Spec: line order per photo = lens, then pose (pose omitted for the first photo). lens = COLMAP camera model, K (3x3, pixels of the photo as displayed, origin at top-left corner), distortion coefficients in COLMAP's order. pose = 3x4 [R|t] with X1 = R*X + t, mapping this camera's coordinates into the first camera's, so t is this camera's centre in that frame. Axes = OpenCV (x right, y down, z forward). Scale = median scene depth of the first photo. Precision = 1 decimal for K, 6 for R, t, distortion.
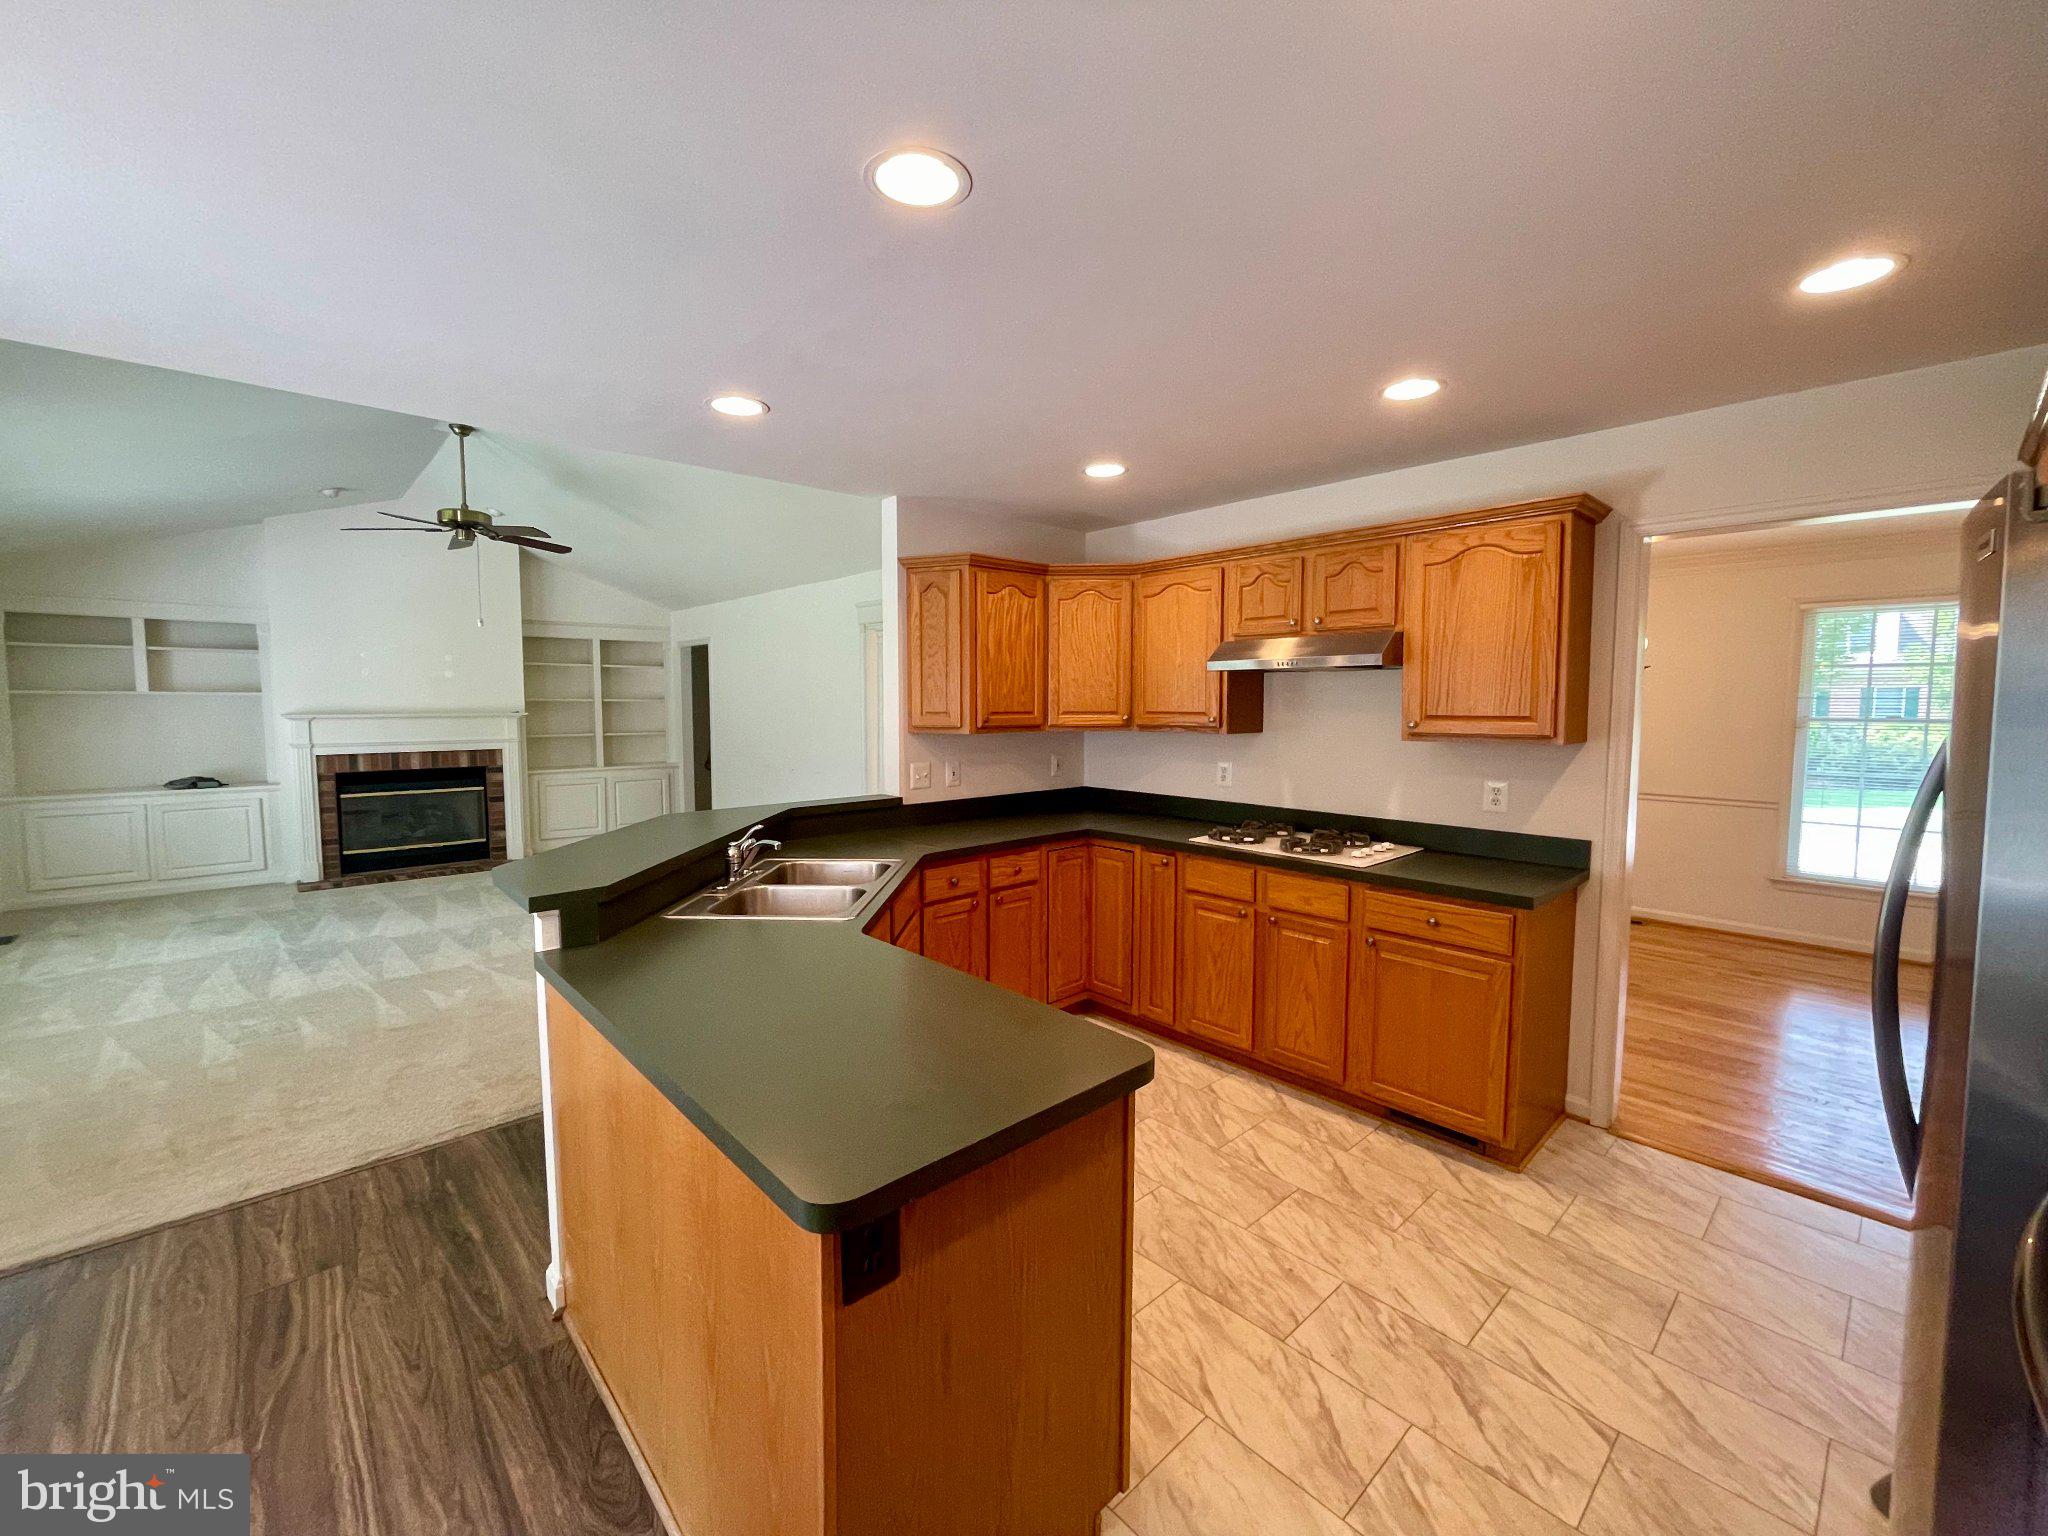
lens RADIAL K [[832.0, 0, 1019.5], [0, 832.0, 758.9], [0, 0, 1]] dist [-0.005493, 0.000724]
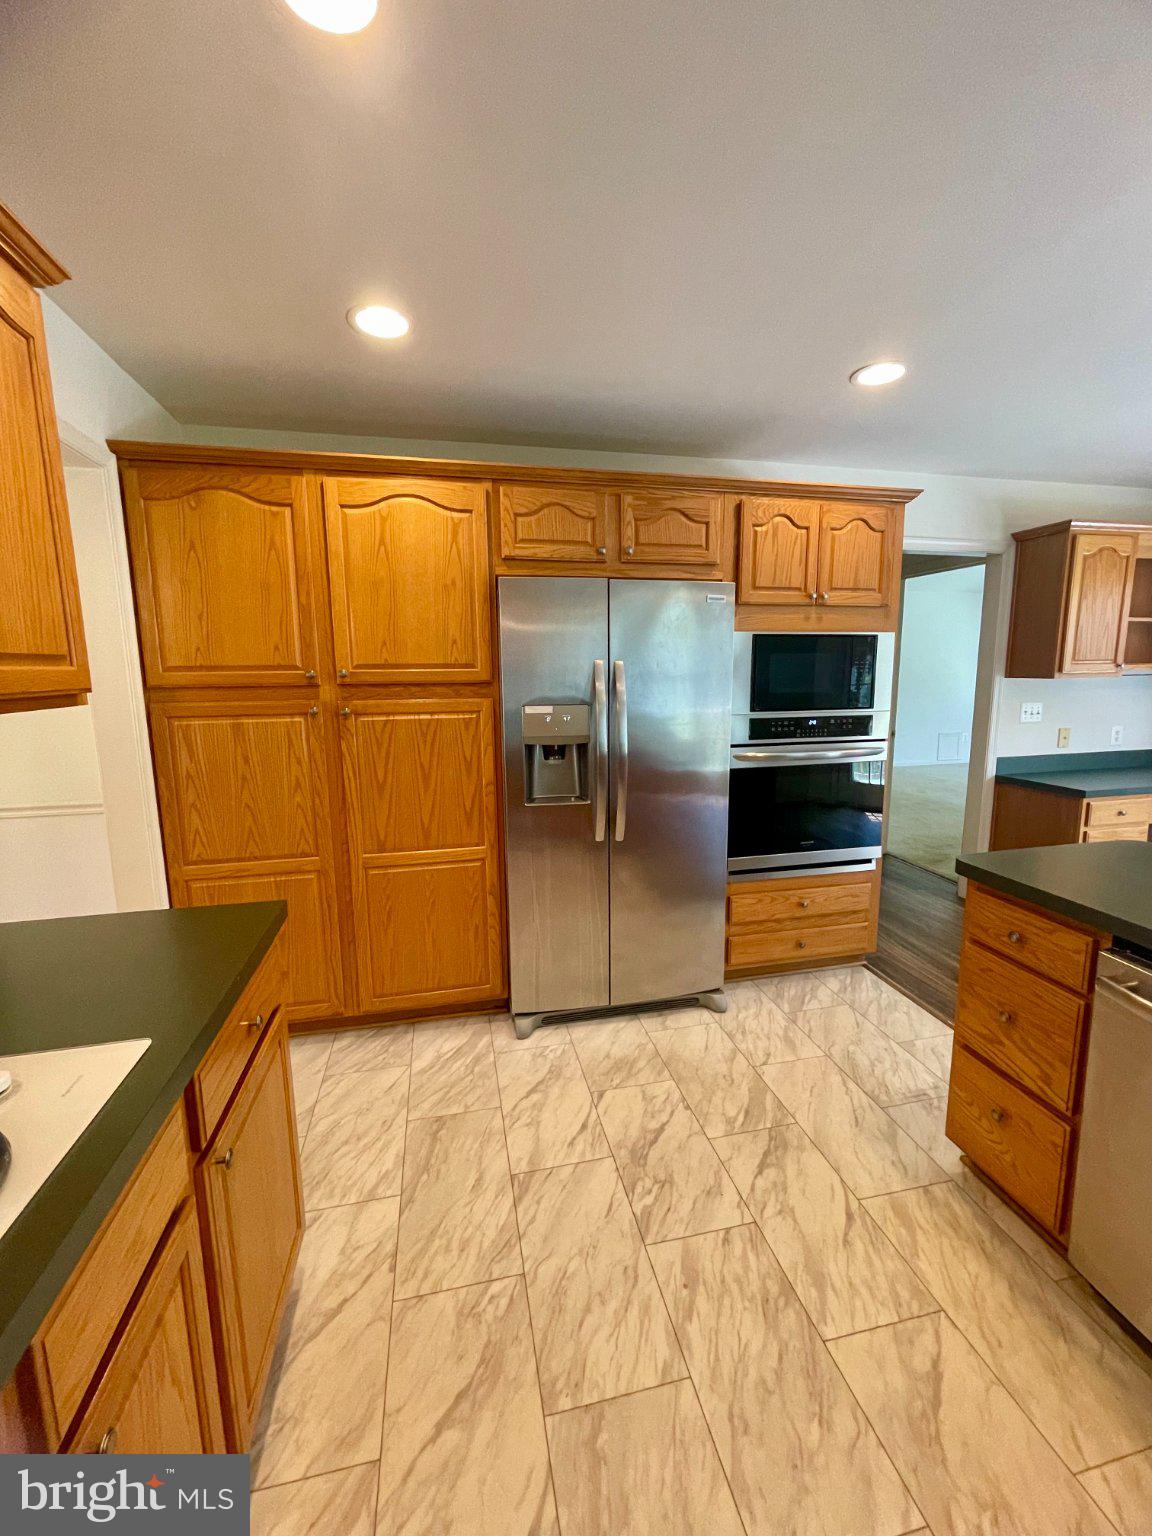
lens RADIAL K [[624.0, 0, 583.6], [0, 624.0, 766.5], [0, 0, 1]] dist [-0.005493, 0.000724]
pose [[-0.871450, -0.062900, 0.486435, 0.126633], [0.049416, 0.975438, 0.214660, -0.058512], [-0.487989, 0.211103, -0.846937, 1.383295]]
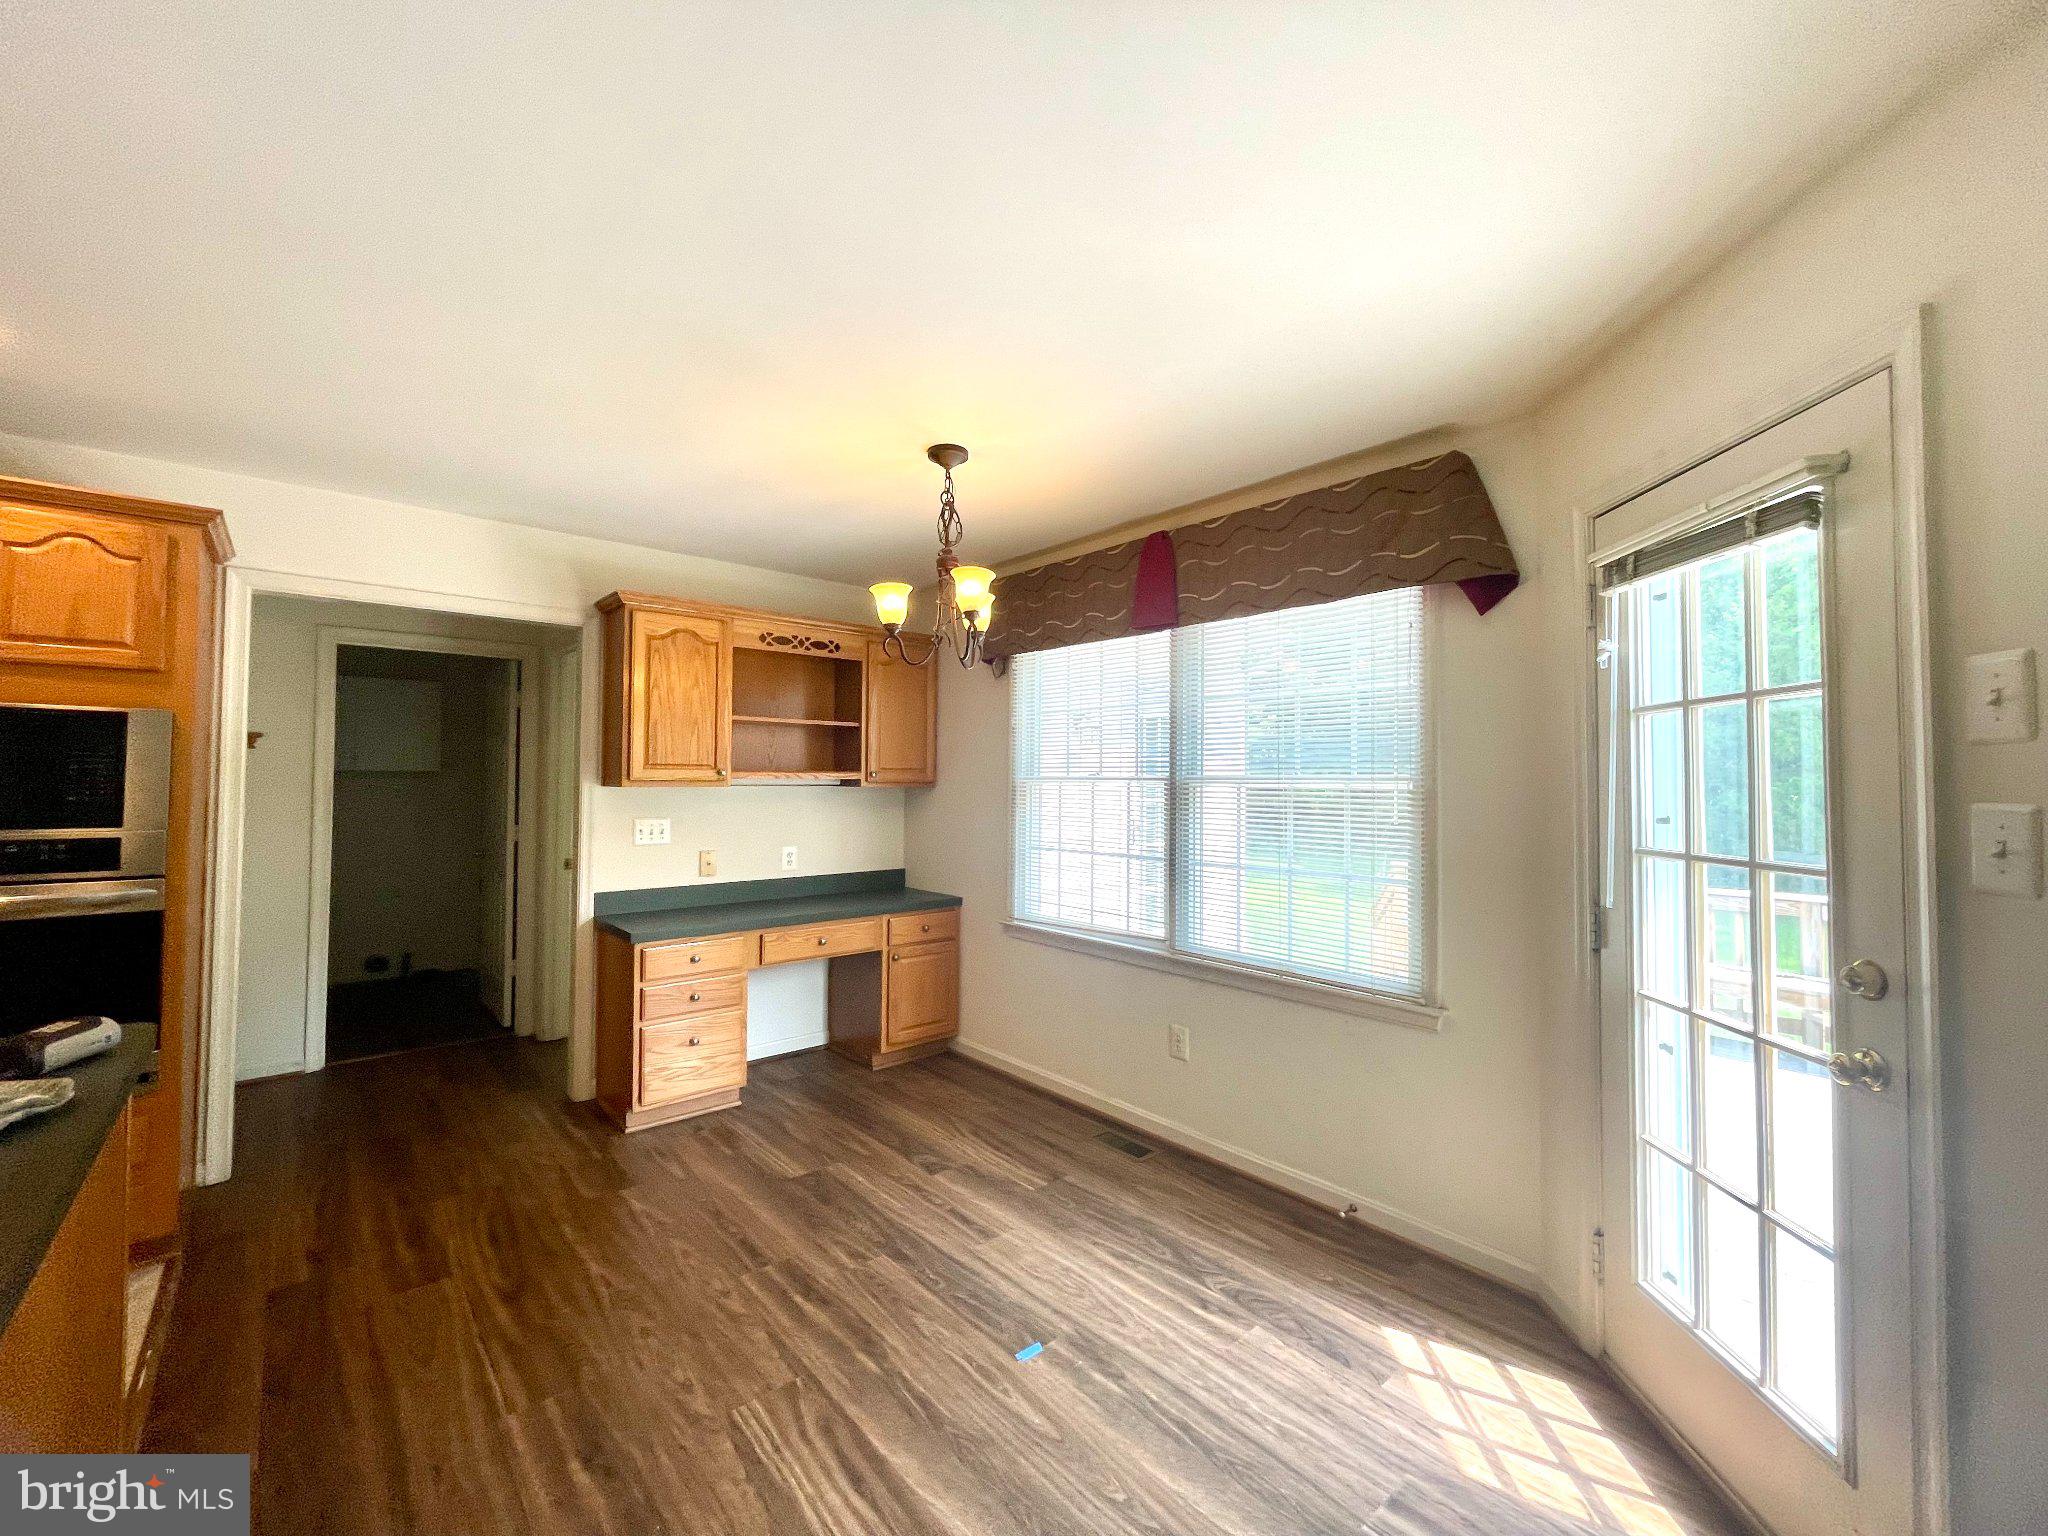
lens RADIAL K [[832.0, 0, 1023.3], [0, 832.0, 759.3], [0, 0, 1]] dist [-0.005493, 0.000724]
pose [[-0.999578, -0.008861, 0.027659, -0.831512], [-0.007459, 0.998703, 0.050373, -0.024544], [-0.028069, 0.050145, -0.998347, 1.057960]]
